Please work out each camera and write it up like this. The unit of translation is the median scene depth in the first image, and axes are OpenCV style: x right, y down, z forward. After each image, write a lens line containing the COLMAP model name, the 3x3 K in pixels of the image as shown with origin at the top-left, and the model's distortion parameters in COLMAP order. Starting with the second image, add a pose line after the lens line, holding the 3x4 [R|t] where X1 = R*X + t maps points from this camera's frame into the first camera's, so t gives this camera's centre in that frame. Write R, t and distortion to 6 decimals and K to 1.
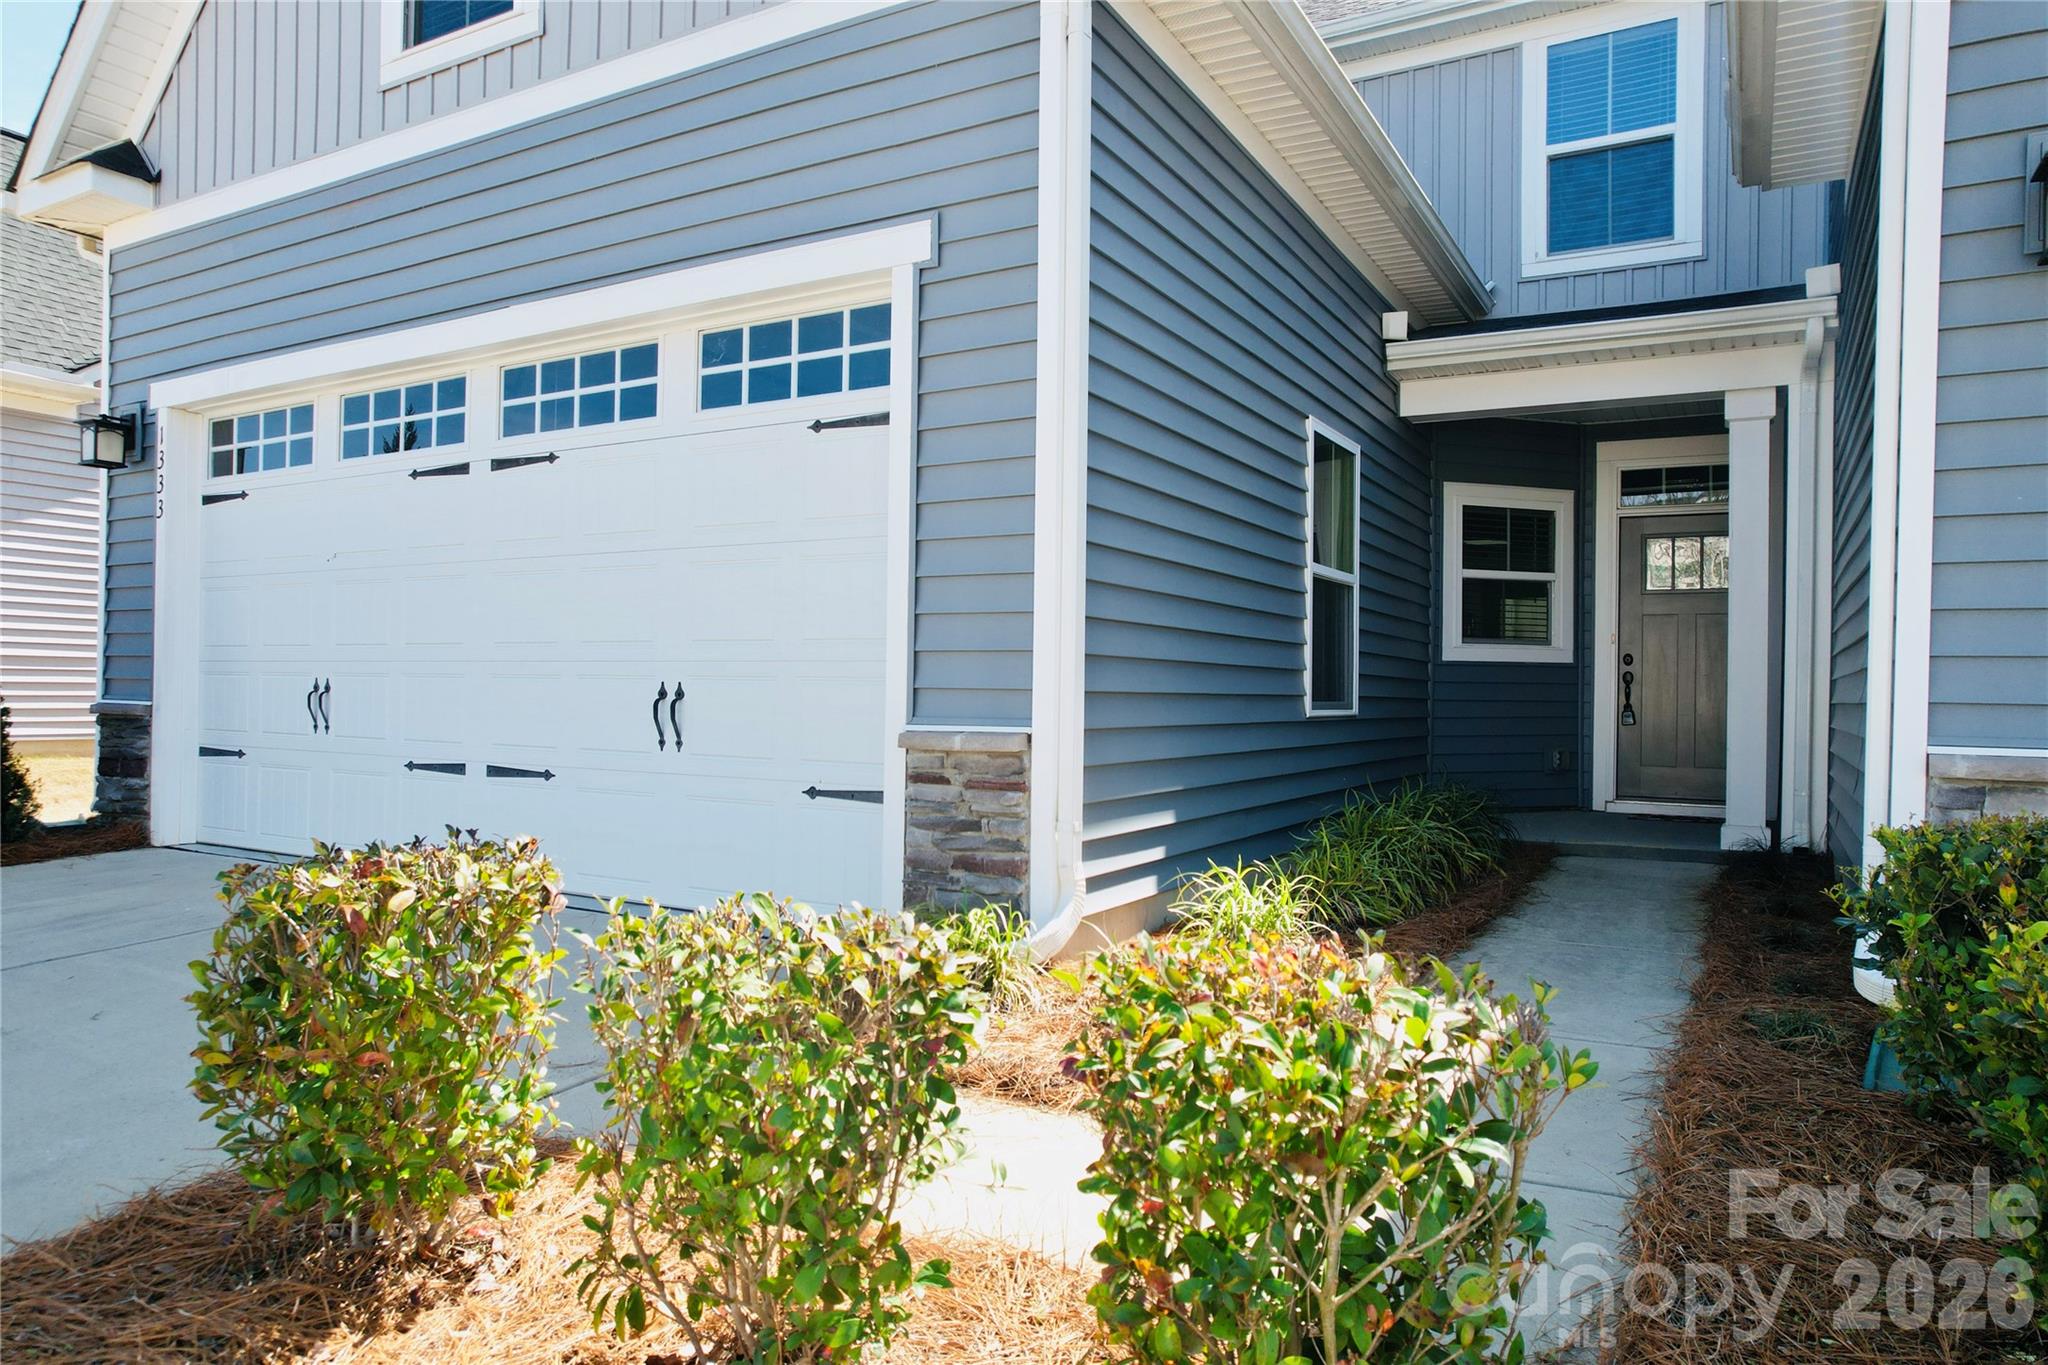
lens RADIAL K [[1313.0, 0, 1019.5], [0, 1313.0, 691.9], [0, 0, 1]] dist [-0.059986, 0.052006]
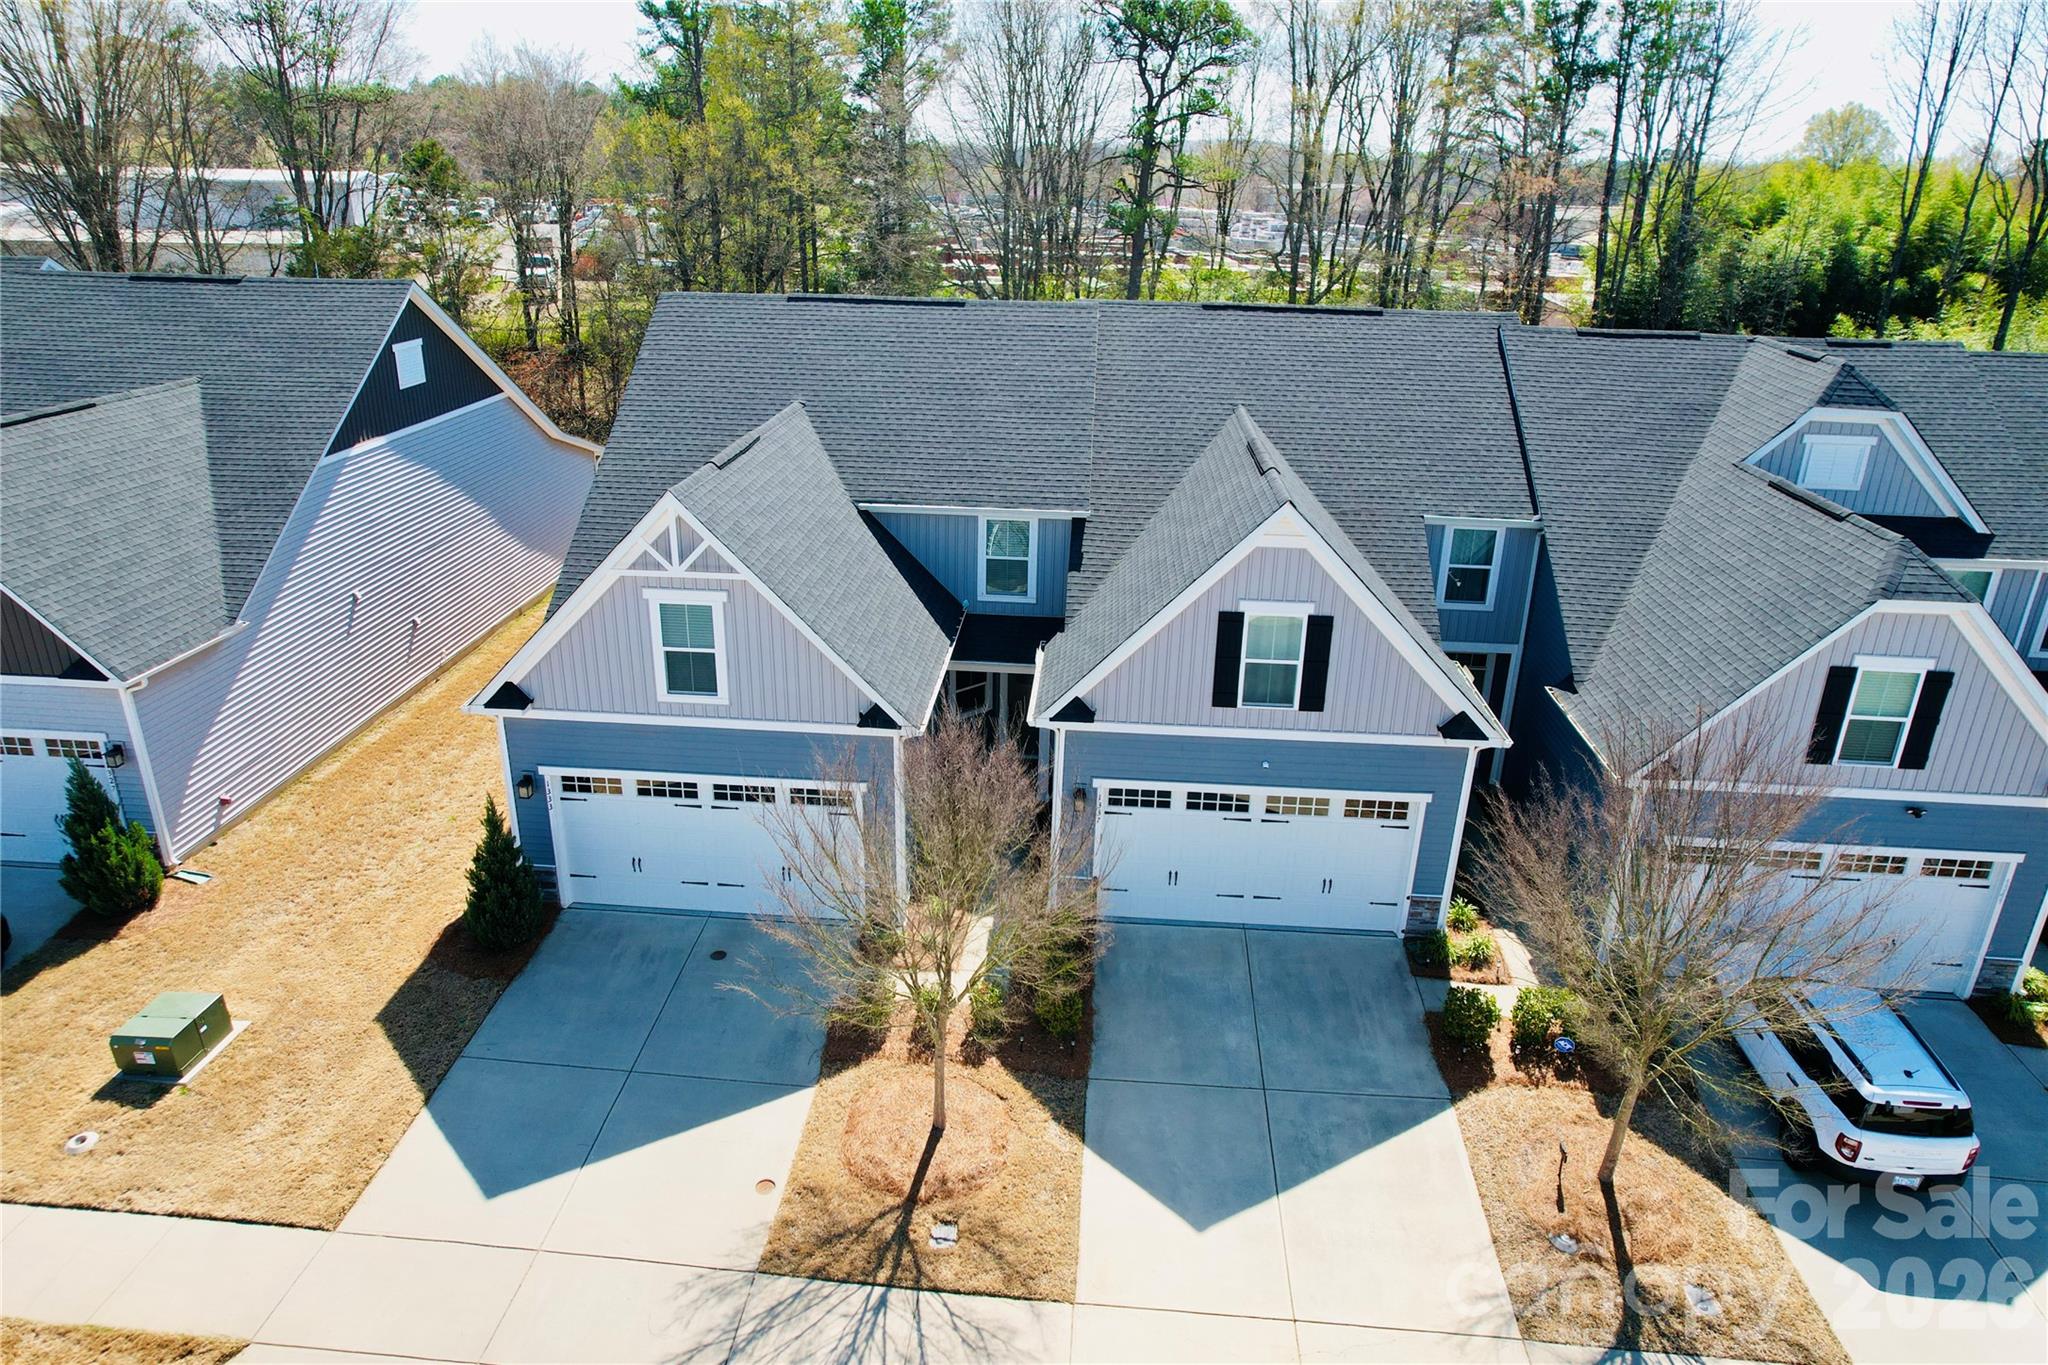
lens RADIAL K [[1313.0, 0, 1024.3], [0, 1313.0, 693.8], [0, 0, 1]] dist [-0.059986, 0.052006]
pose [[0.902764, -0.156968, 0.400473, -0.998759], [-0.007916, 0.924817, 0.380331, -1.786284], [-0.430064, -0.346519, 0.833648, -2.146485]]
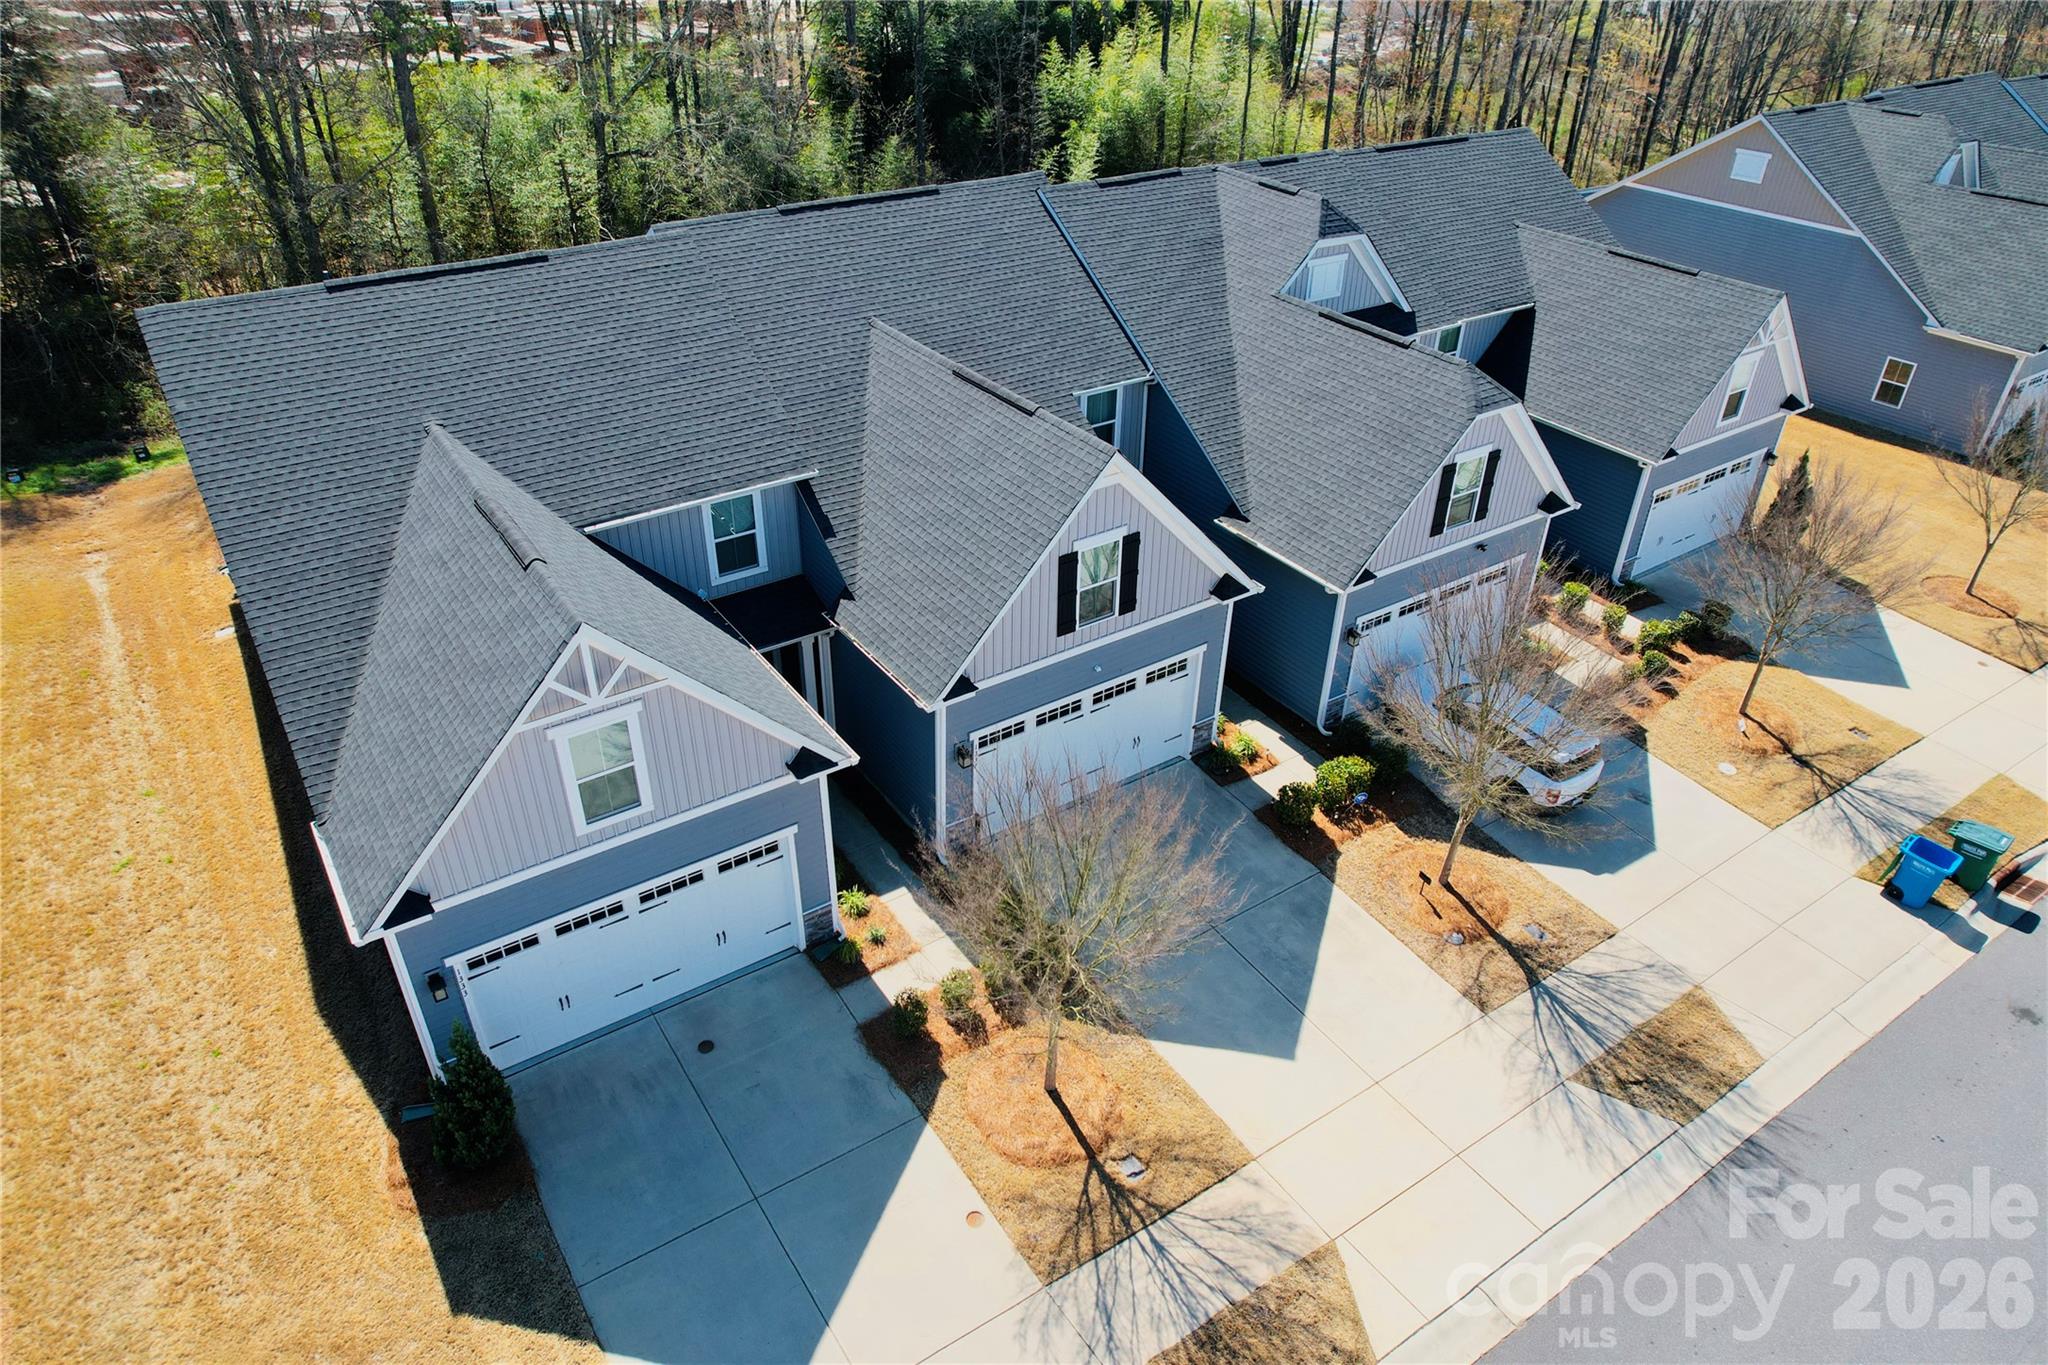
lens RADIAL K [[1313.0, 0, 1027.8], [0, 1313.0, 690.0], [0, 0, 1]] dist [-0.059986, 0.052006]
pose [[0.438139, -0.499534, 0.747328, -2.110117], [-0.008658, 0.828991, 0.559195, -2.434054], [-0.898866, -0.251476, 0.358888, -0.863426]]
